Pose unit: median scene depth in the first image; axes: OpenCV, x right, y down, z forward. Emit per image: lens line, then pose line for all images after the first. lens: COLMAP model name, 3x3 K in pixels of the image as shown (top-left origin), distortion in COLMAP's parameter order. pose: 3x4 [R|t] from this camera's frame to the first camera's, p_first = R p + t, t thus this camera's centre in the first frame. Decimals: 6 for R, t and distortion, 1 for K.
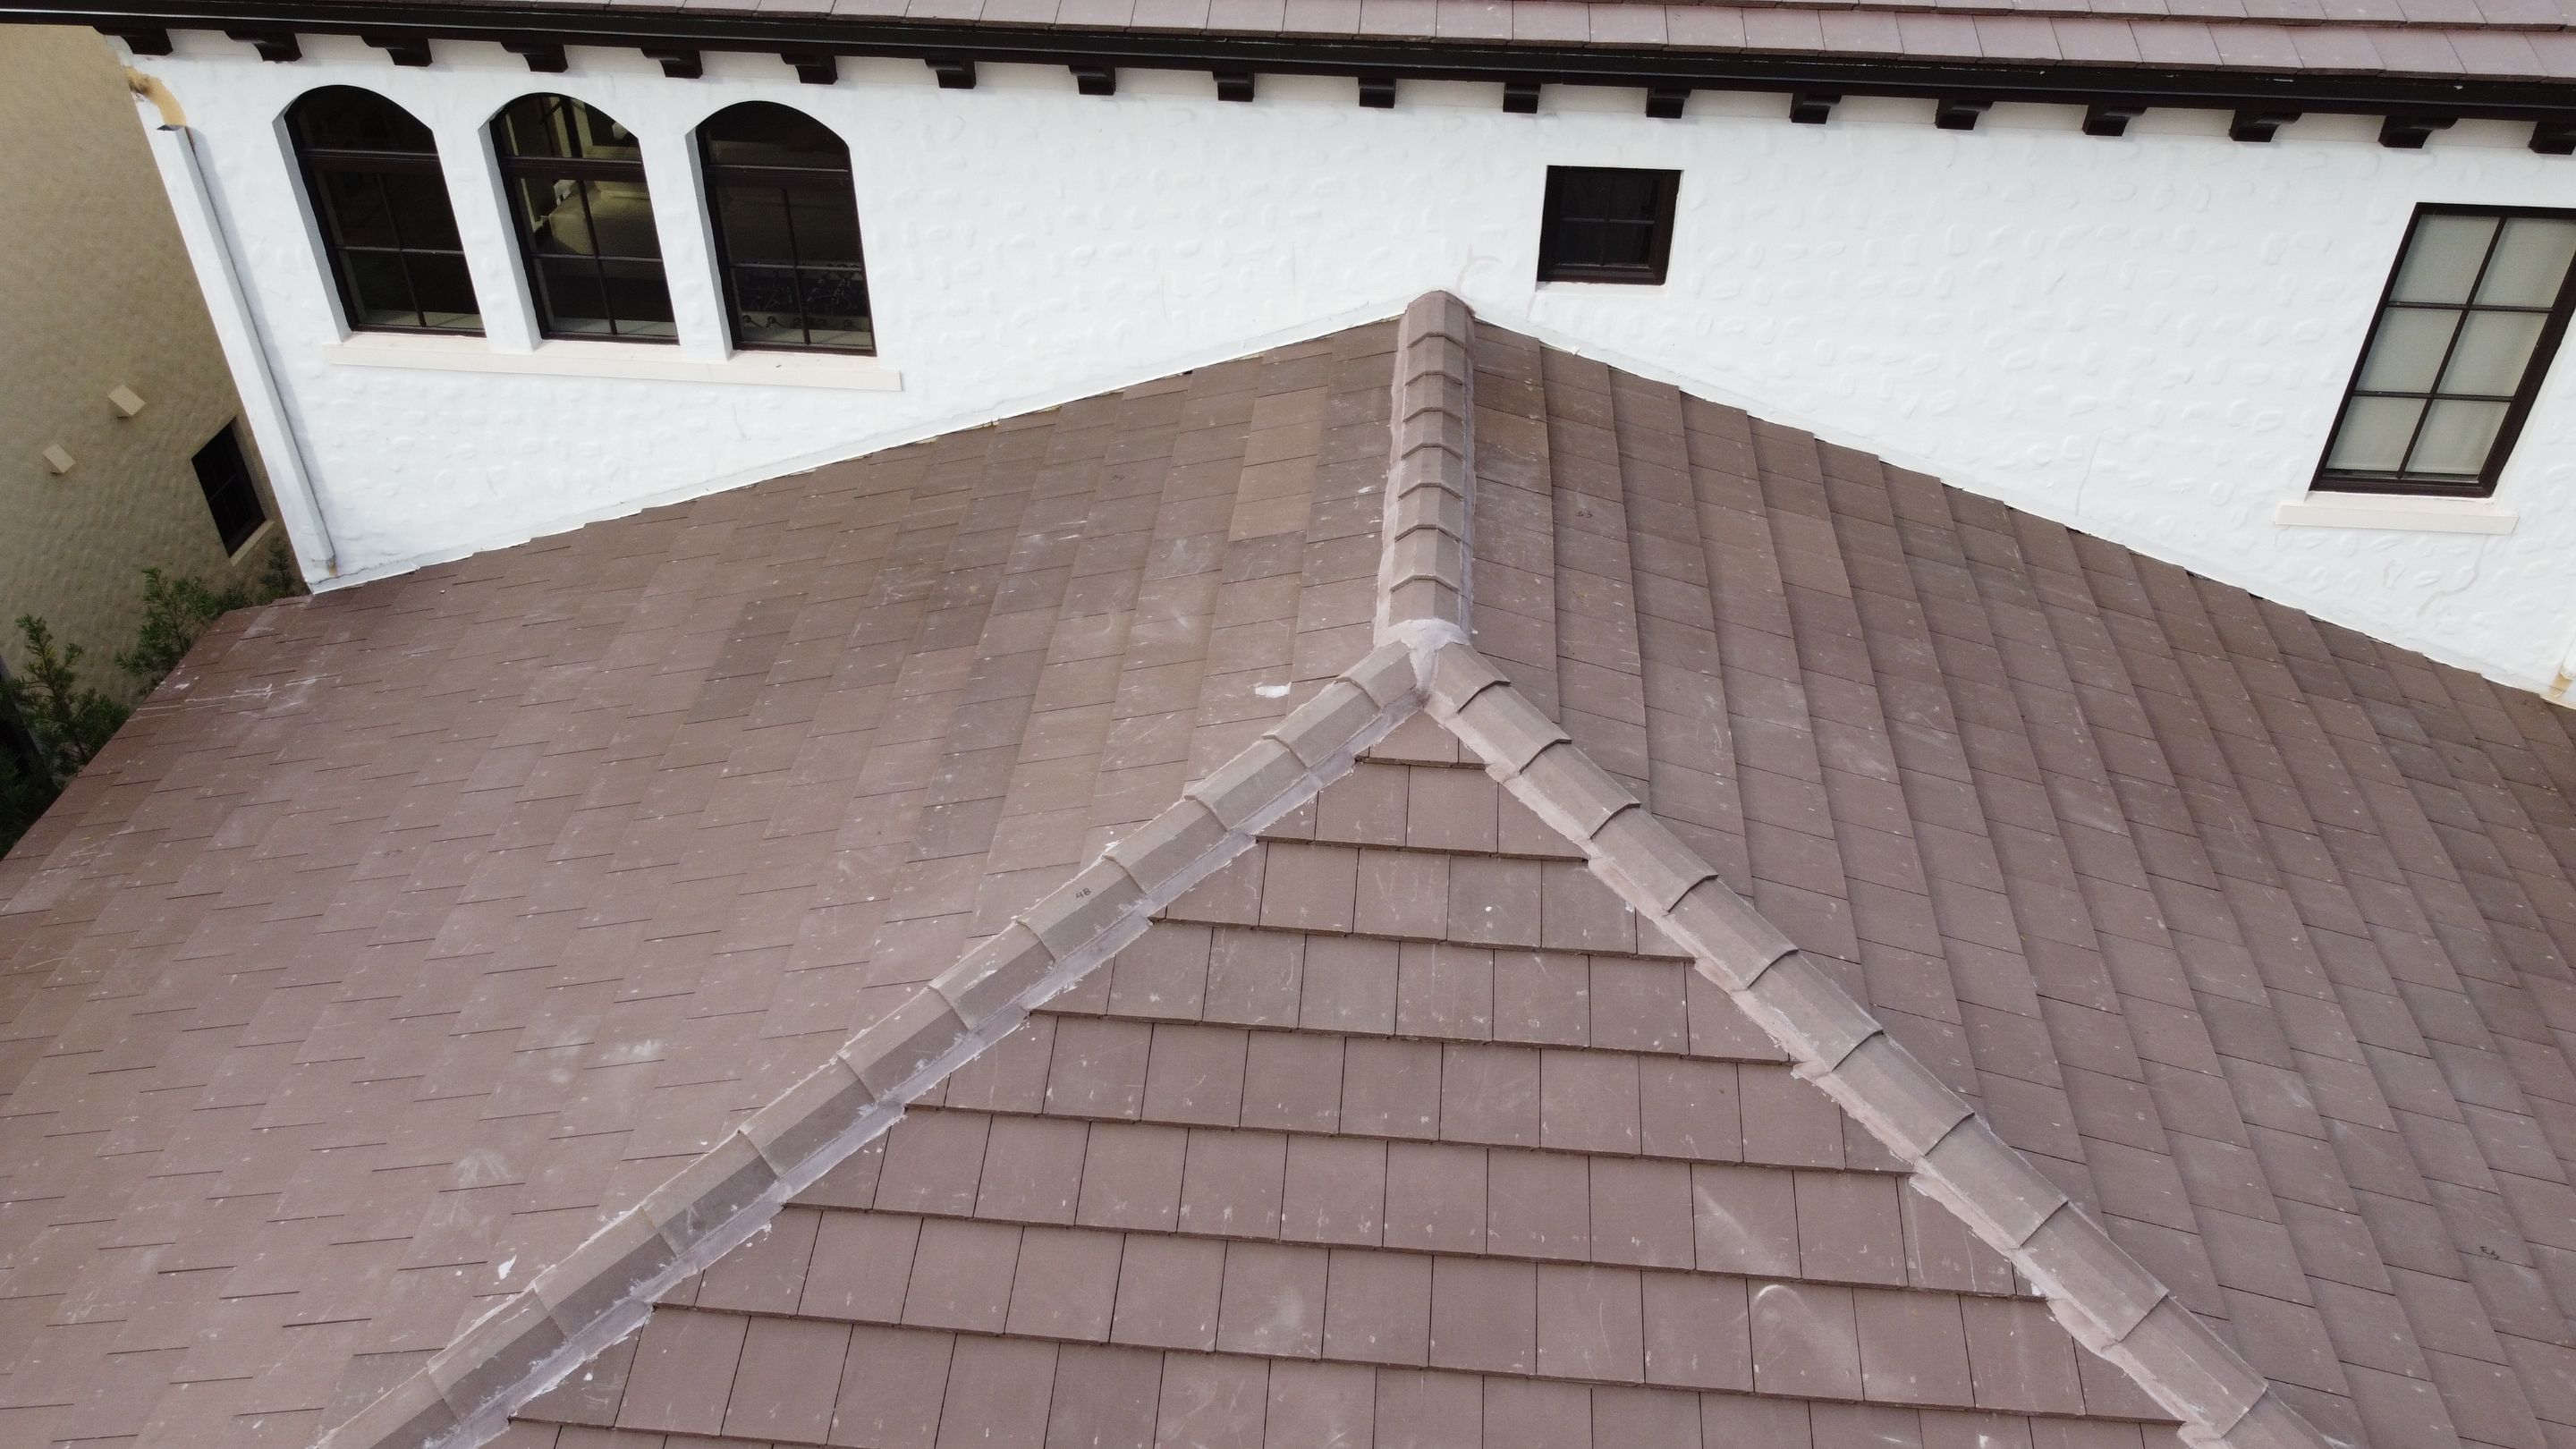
lens RADIAL K [[1944.0, 0, 1292.6], [0, 1944.0, 719.3], [0, 0, 1]] dist [0.011296, -0.009699]
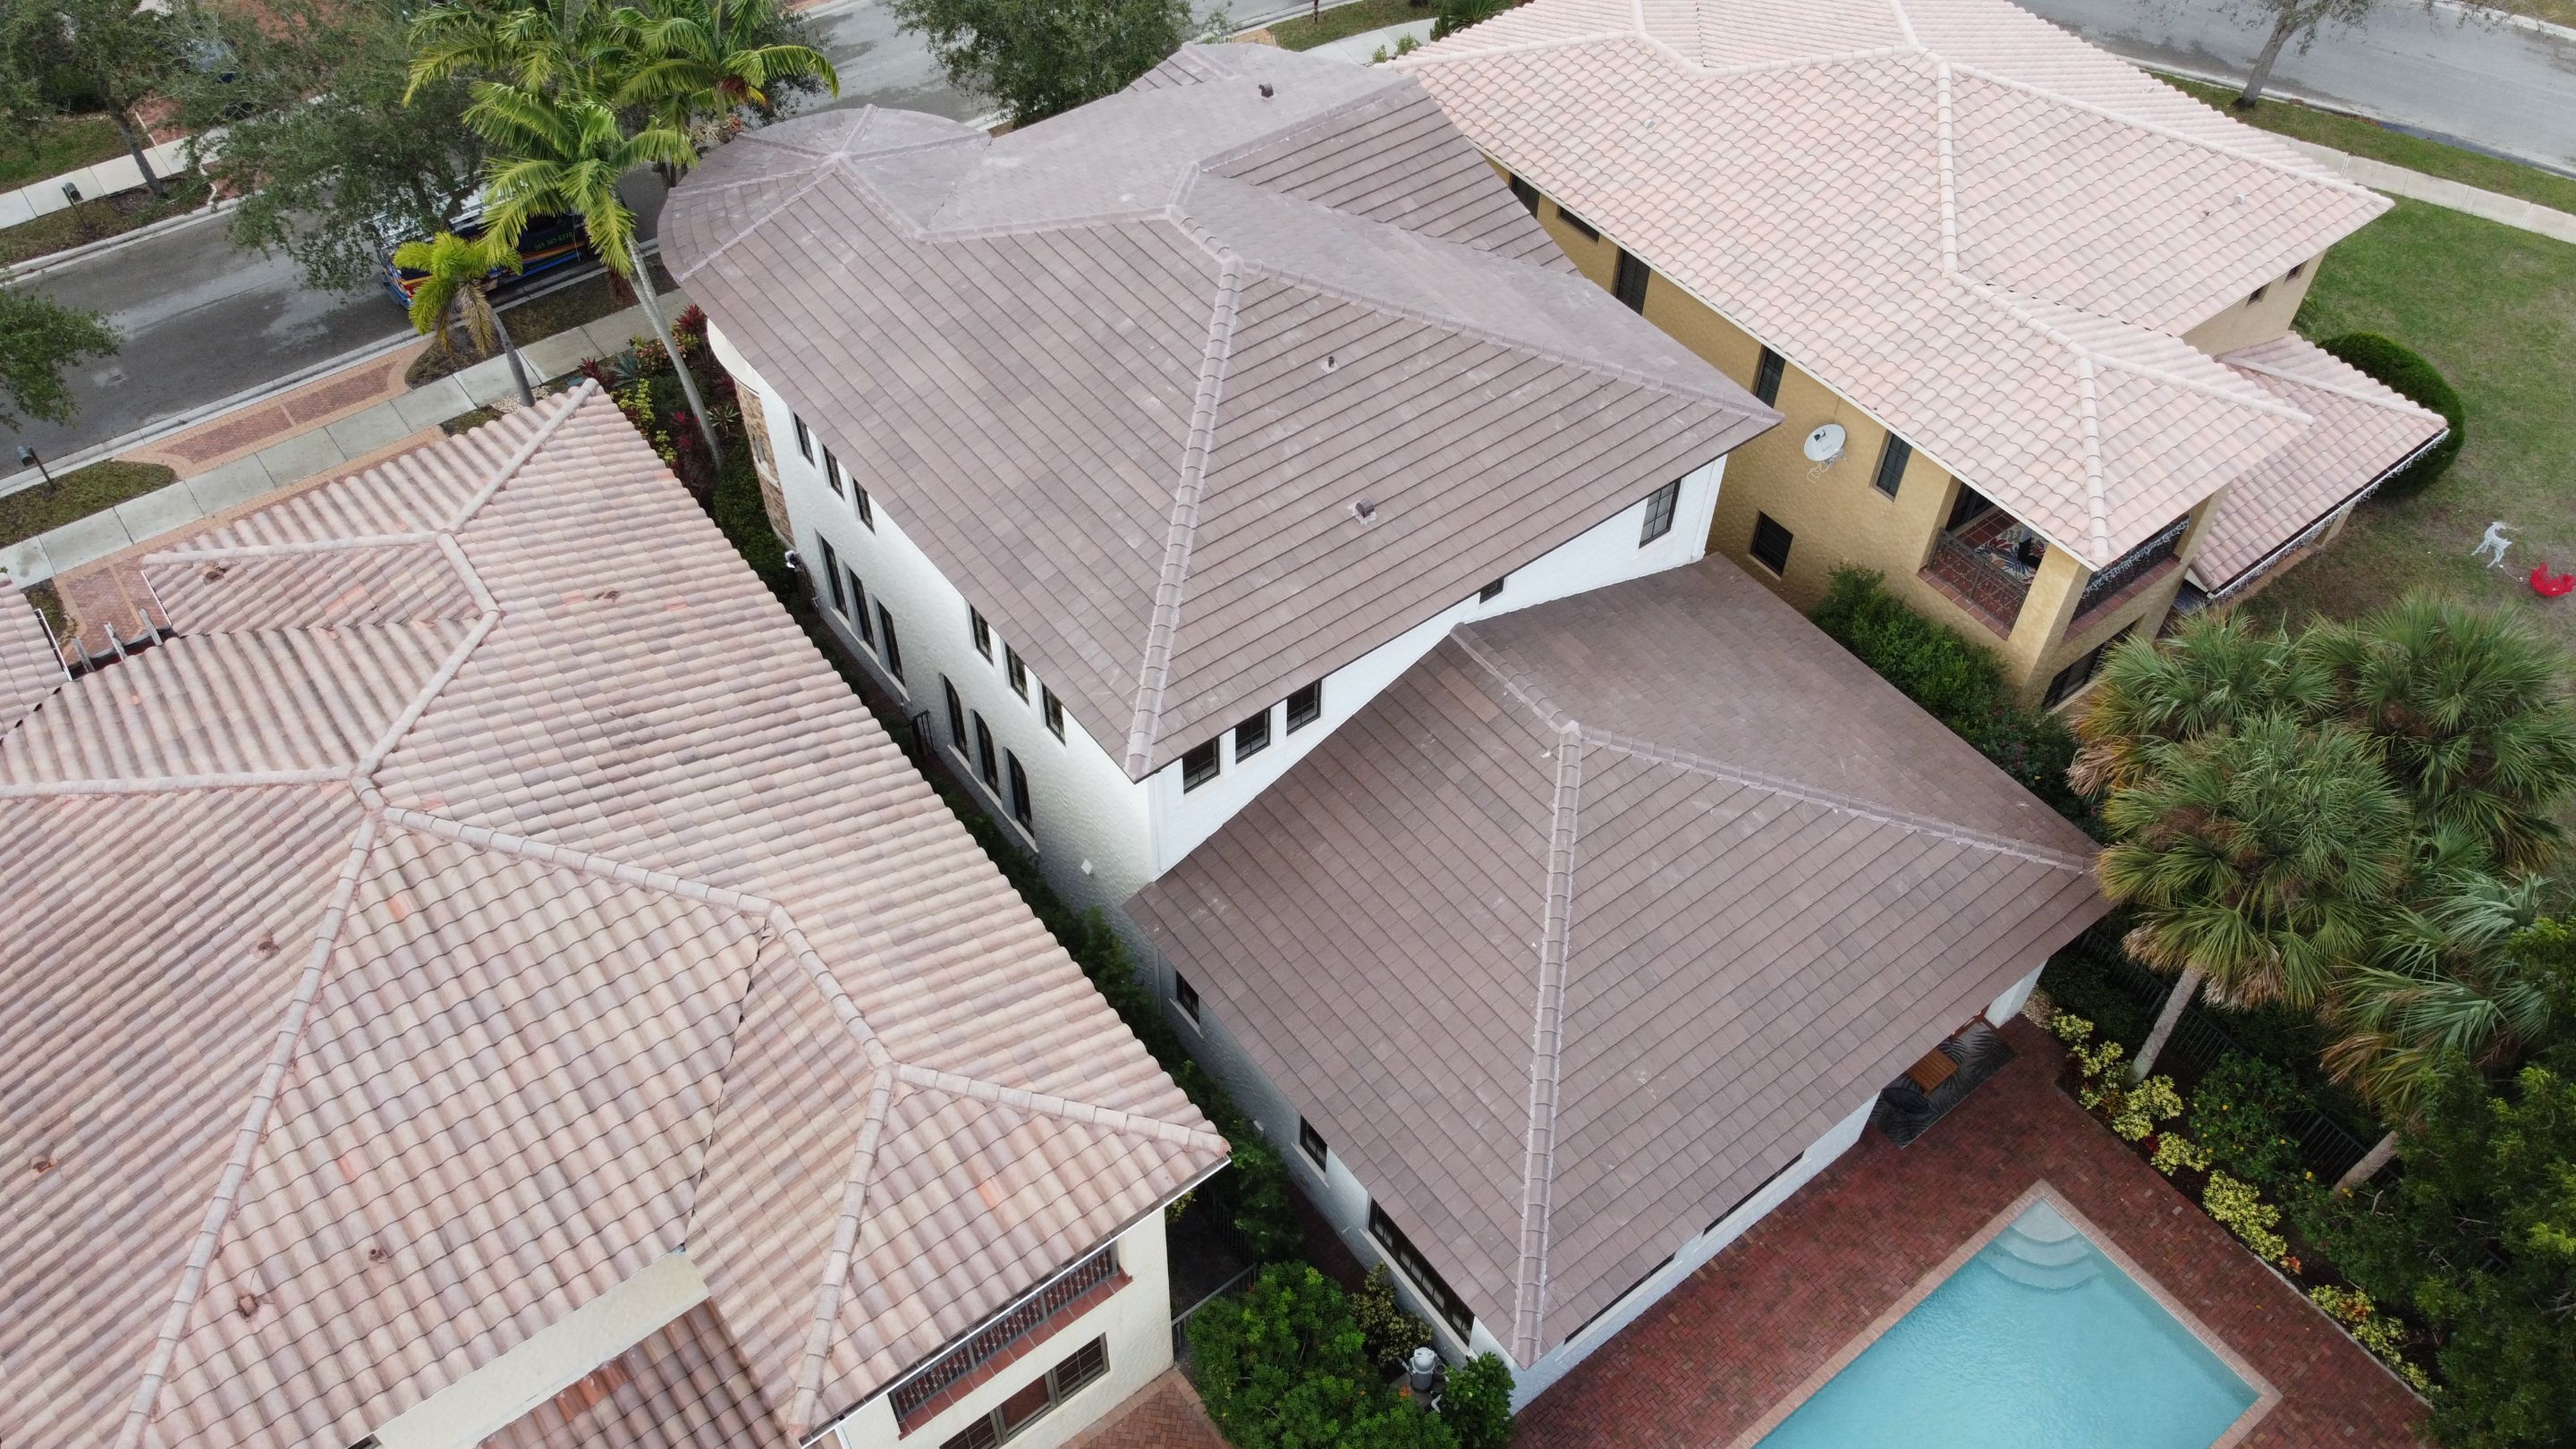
lens RADIAL K [[1944.0, 0, 1293.5], [0, 1944.0, 723.2], [0, 0, 1]] dist [0.011296, -0.009699]
pose [[0.741731, -0.502509, 0.444206, -1.728434], [0.401803, 0.863228, 0.305600, -1.212915], [-0.537018, -0.048190, 0.842193, -1.728417]]
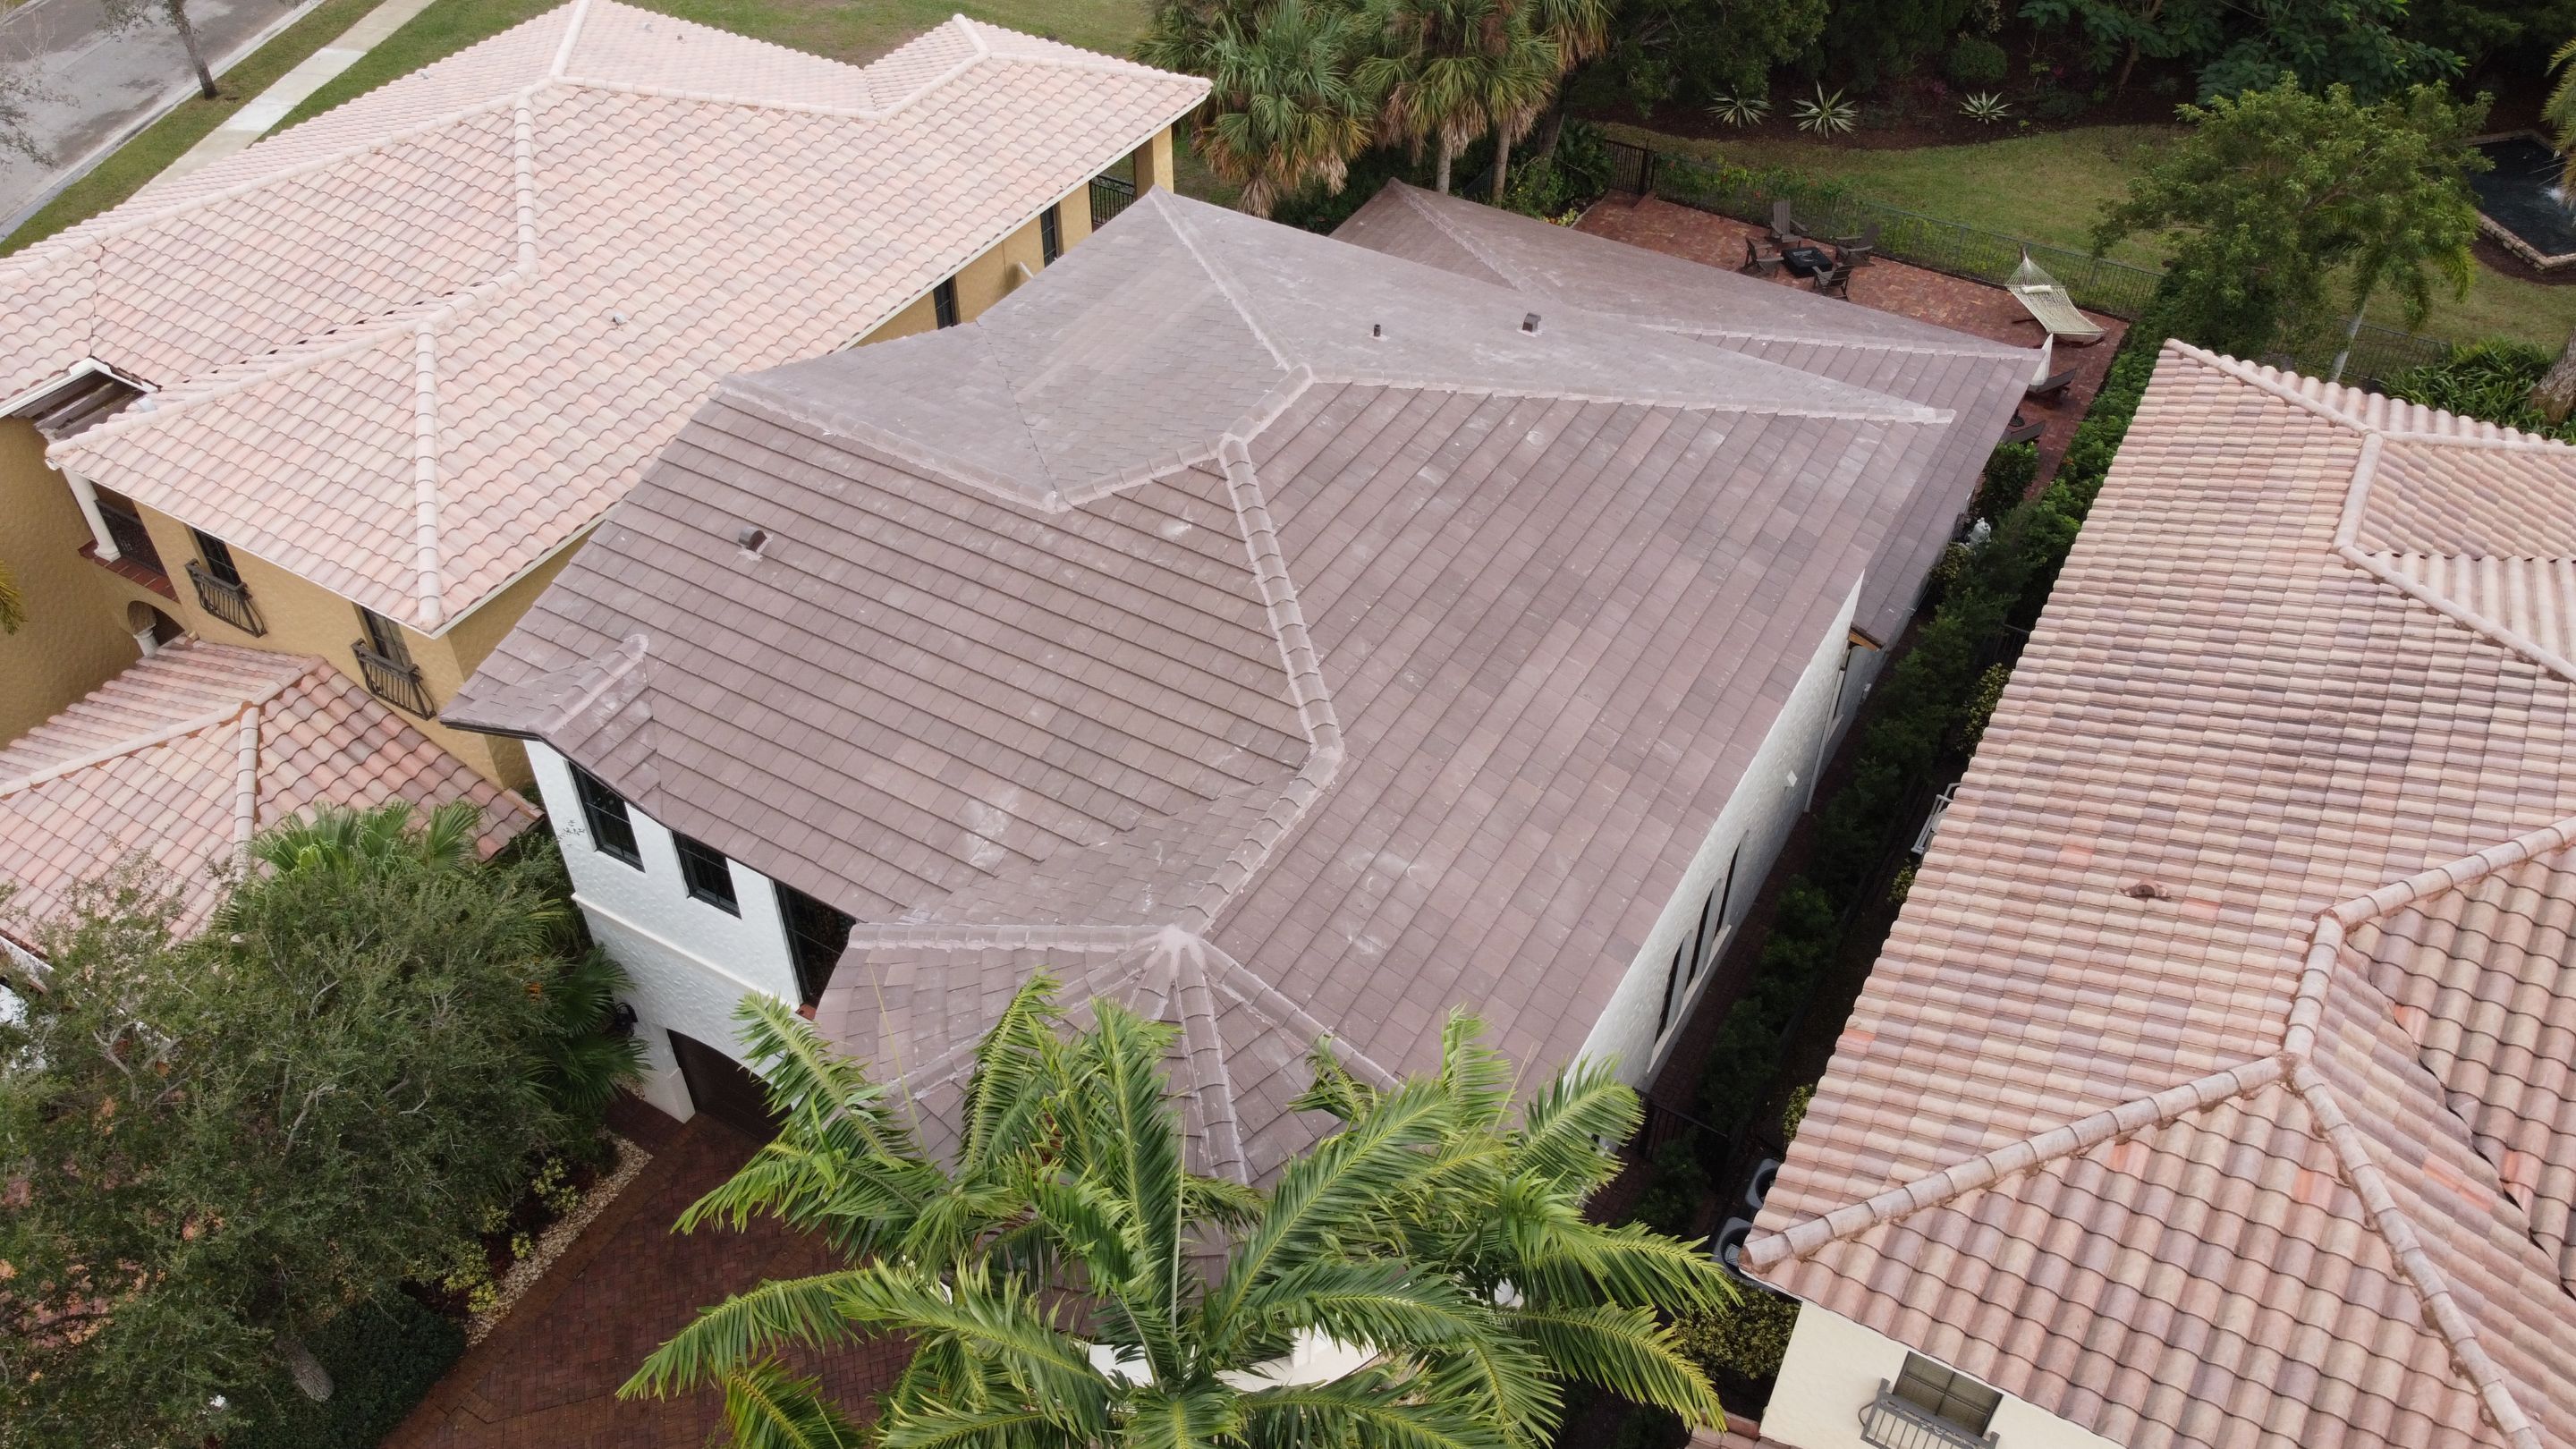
lens RADIAL K [[1944.0, 0, 1289.8], [0, 1944.0, 717.3], [0, 0, 1]] dist [0.011296, -0.009699]
pose [[-0.901164, -0.302084, 0.310883, -0.786647], [0.250917, 0.221297, 0.942374, -3.229426], [-0.353474, 0.927239, -0.123627, 2.008485]]
